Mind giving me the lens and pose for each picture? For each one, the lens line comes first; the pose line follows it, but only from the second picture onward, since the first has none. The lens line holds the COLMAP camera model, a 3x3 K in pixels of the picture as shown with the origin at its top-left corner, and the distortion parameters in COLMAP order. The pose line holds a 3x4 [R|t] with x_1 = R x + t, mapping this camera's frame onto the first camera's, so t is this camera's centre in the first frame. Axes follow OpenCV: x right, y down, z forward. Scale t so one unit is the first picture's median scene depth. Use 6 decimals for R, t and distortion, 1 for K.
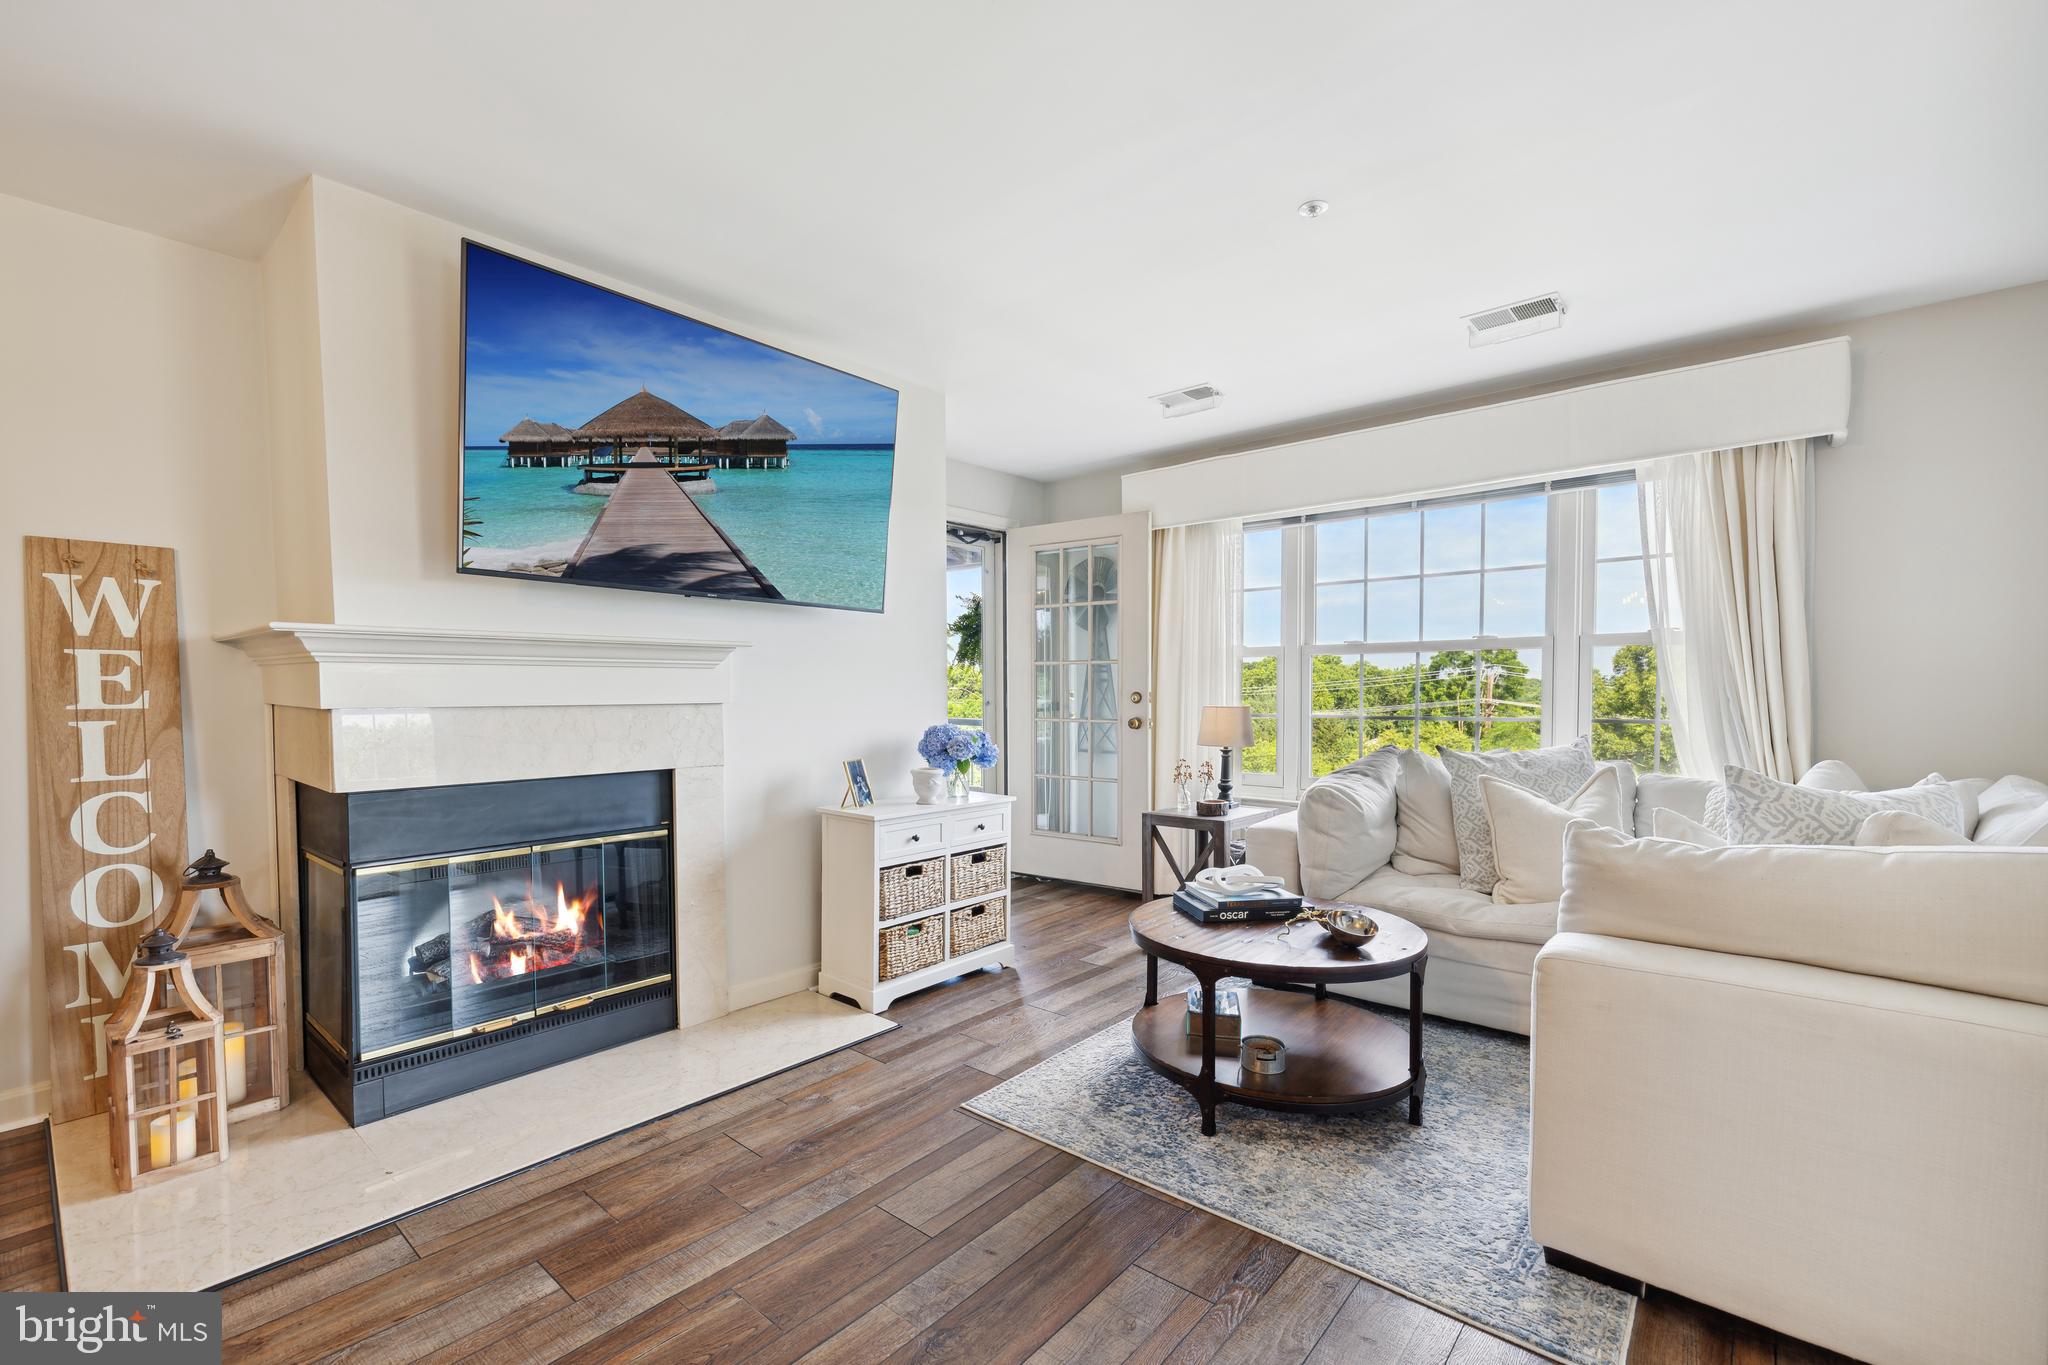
lens RADIAL K [[875.5, 0, 1022.4], [0, 875.5, 722.2], [0, 0, 1]] dist [-0.003072, -0.000013]
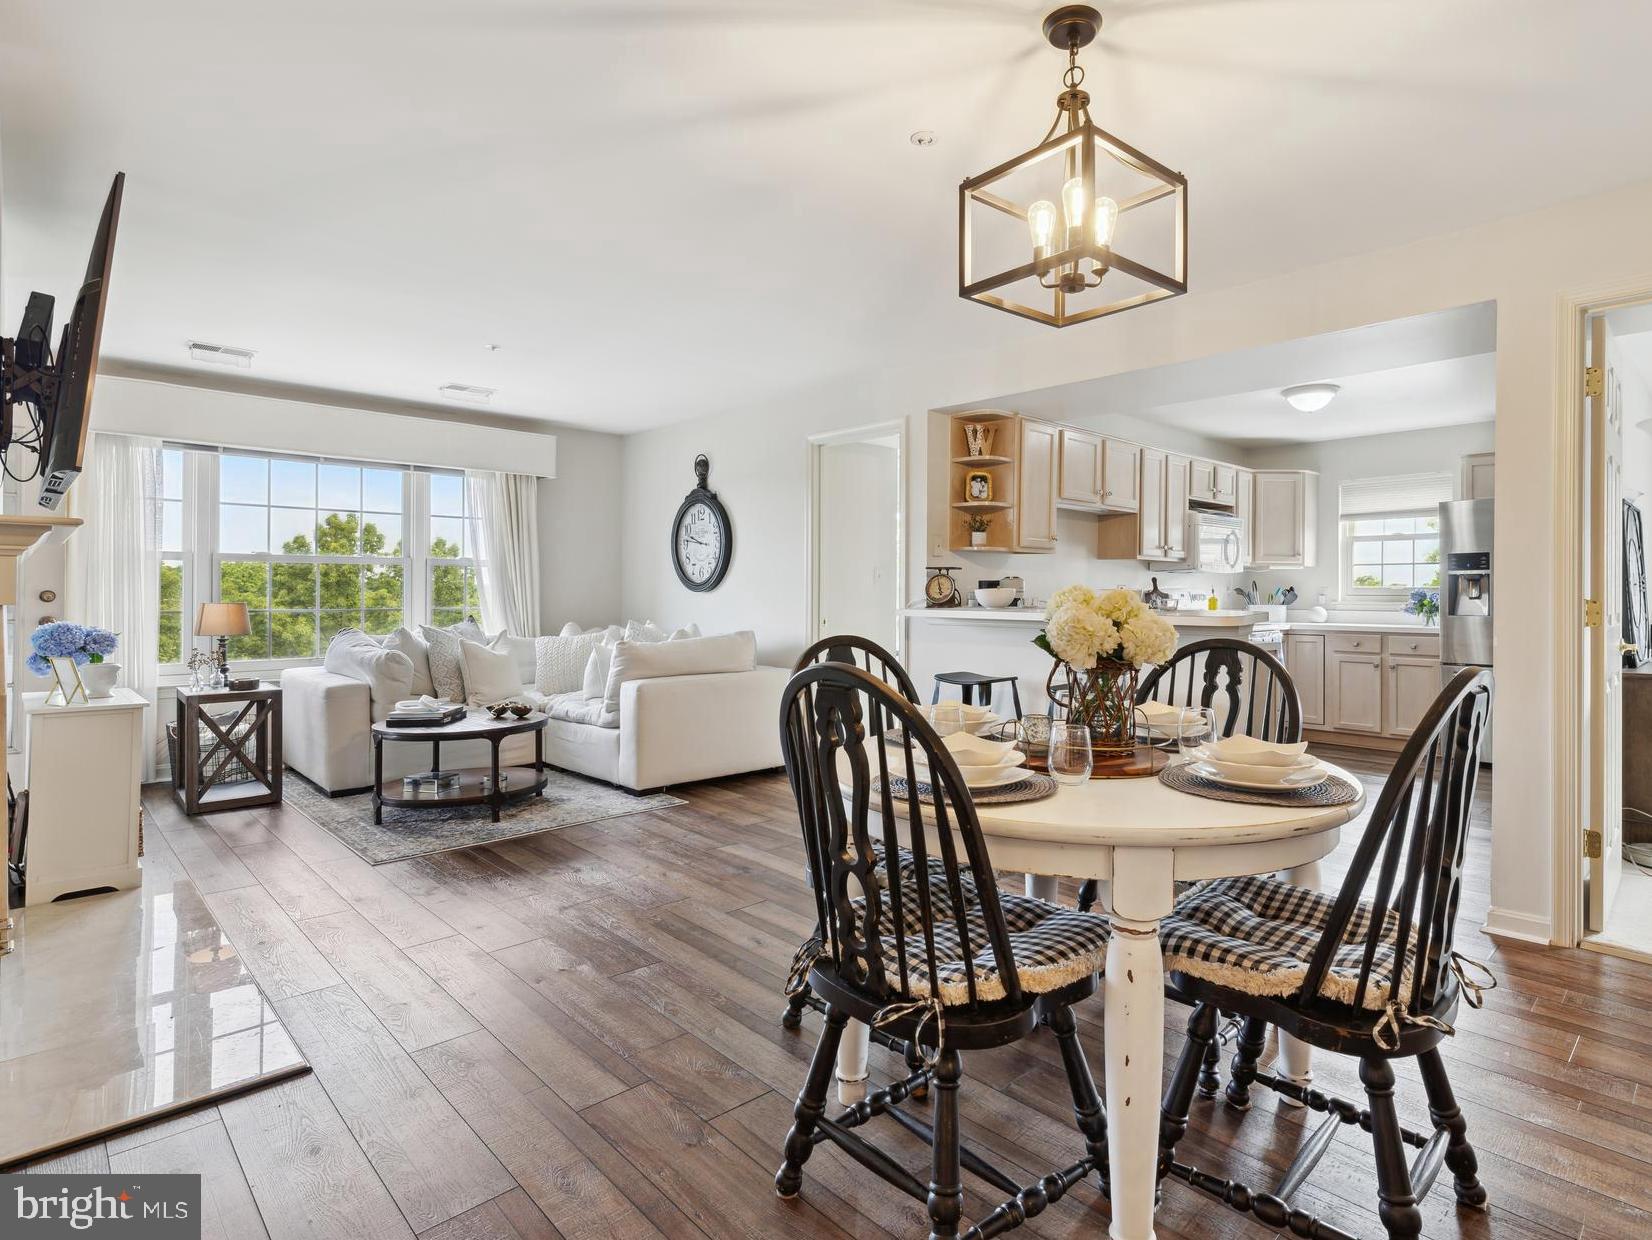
lens RADIAL K [[898.1, 0, 883.9], [0, 898.1, 598.2], [0, 0, 1]] dist [-0.002120, -0.000303]
pose [[0.074102, -0.000460, 0.997251, -1.195110], [0.031618, 0.999498, -0.001888, 0.007075], [-0.996749, 0.031671, 0.074079, -0.007375]]
